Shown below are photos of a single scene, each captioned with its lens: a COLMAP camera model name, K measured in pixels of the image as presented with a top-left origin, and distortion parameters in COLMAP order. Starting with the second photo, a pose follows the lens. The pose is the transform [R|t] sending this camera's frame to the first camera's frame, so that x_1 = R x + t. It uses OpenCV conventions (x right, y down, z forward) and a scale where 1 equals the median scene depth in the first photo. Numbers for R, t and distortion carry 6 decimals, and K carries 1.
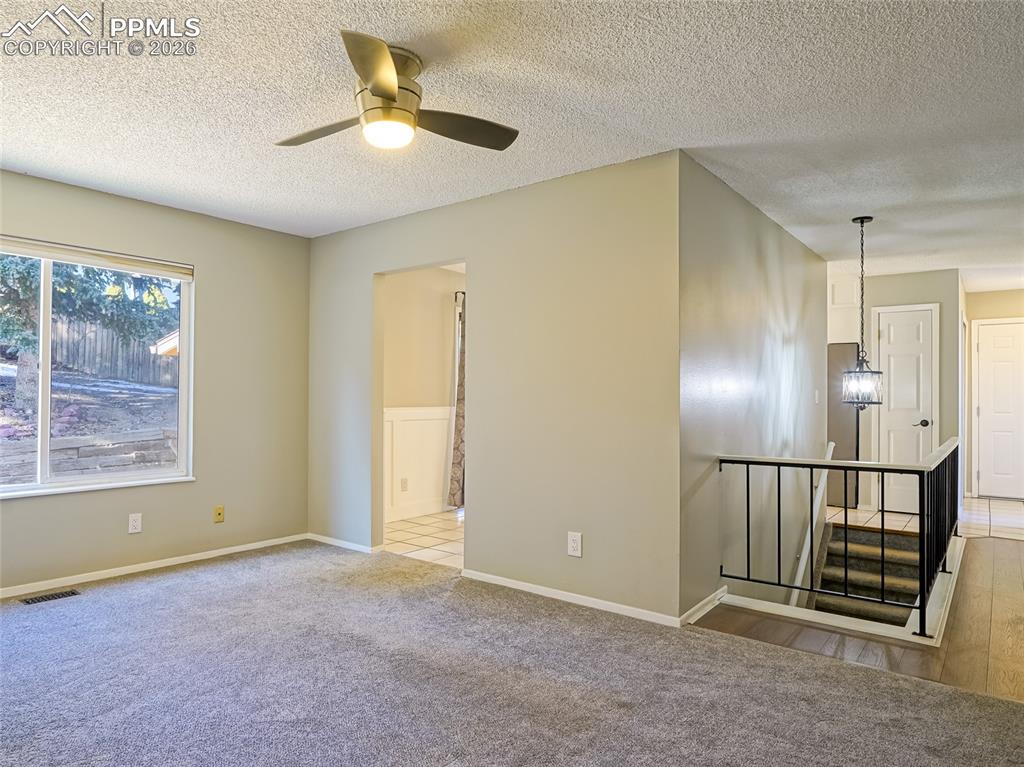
lens RADIAL K [[636.2, 0, 491.3], [0, 636.2, 382.3], [0, 0, 1]] dist [-0.018544, -0.004407]
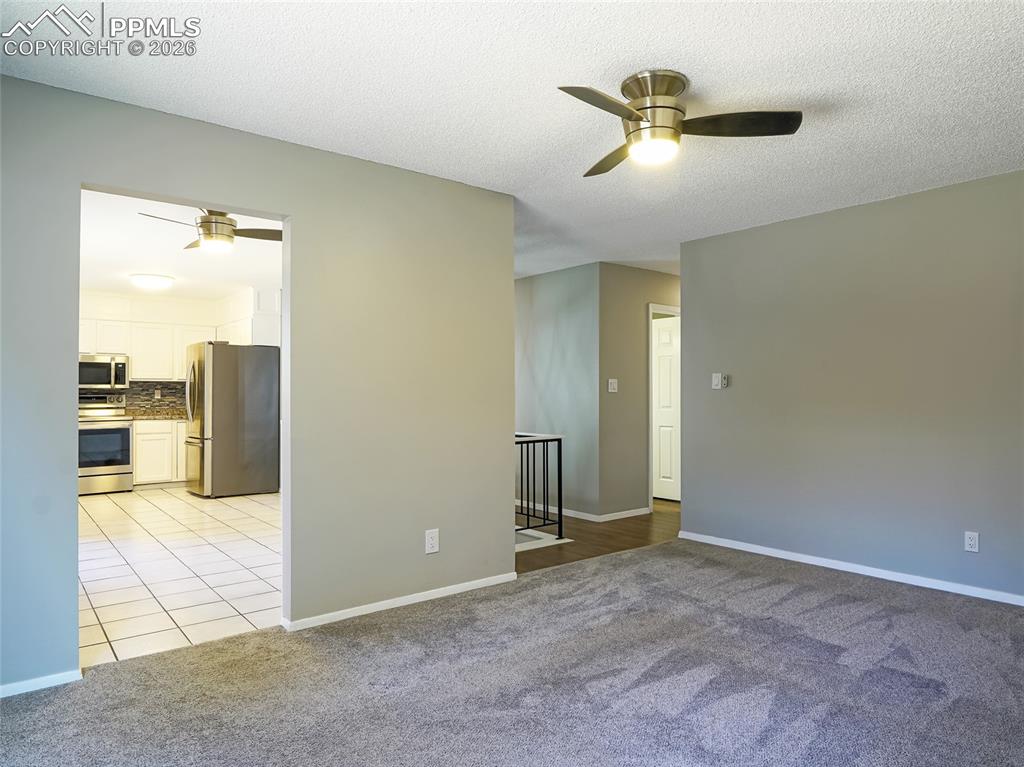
lens RADIAL K [[636.2, 0, 502.8], [0, 636.2, 393.4], [0, 0, 1]] dist [-0.018544, -0.004407]
pose [[0.222775, -0.007797, 0.974839, -0.833735], [-0.018177, 0.999761, 0.012150, 0.004950], [-0.974700, -0.020426, 0.222580, 0.673105]]
